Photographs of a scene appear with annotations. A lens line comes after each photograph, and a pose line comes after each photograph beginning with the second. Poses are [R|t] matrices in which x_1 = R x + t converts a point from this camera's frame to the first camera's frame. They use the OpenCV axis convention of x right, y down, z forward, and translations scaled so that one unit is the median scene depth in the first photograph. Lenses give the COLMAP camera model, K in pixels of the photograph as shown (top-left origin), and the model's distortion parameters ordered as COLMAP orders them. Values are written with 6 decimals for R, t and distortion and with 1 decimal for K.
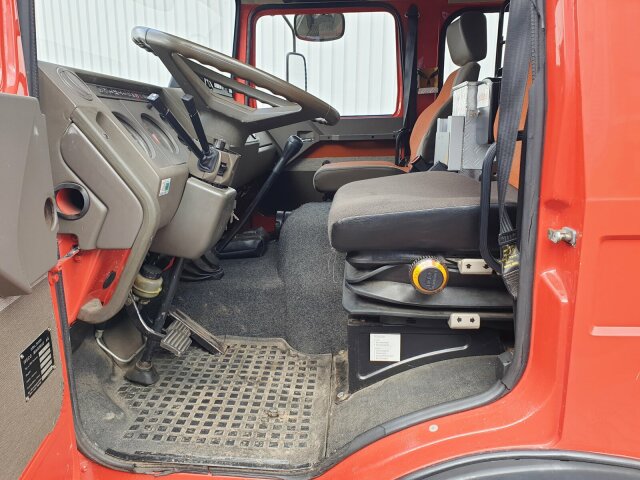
lens RADIAL K [[496.0, 0, 317.9], [0, 496.0, 243.4], [0, 0, 1]] dist [0.051154, -0.083268]
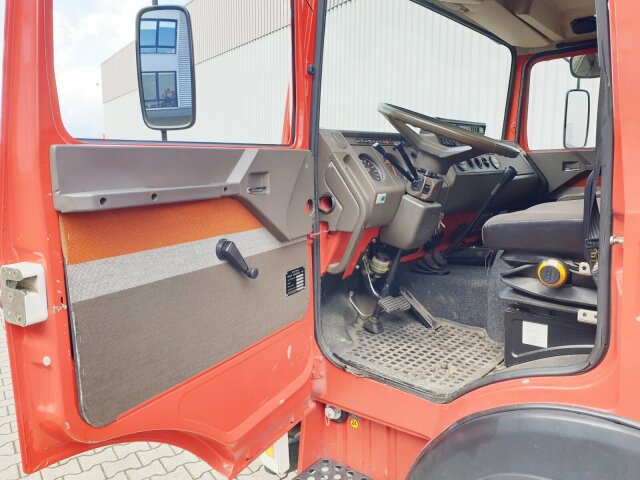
lens RADIAL K [[496.0, 0, 317.9], [0, 496.0, 243.4], [0, 0, 1]] dist [0.051154, -0.083268]
pose [[0.794062, 0.086341, -0.601673, 0.454396], [-0.123537, 0.992125, -0.020667, 0.079827], [0.595151, 0.090740, 0.798475, -0.354392]]
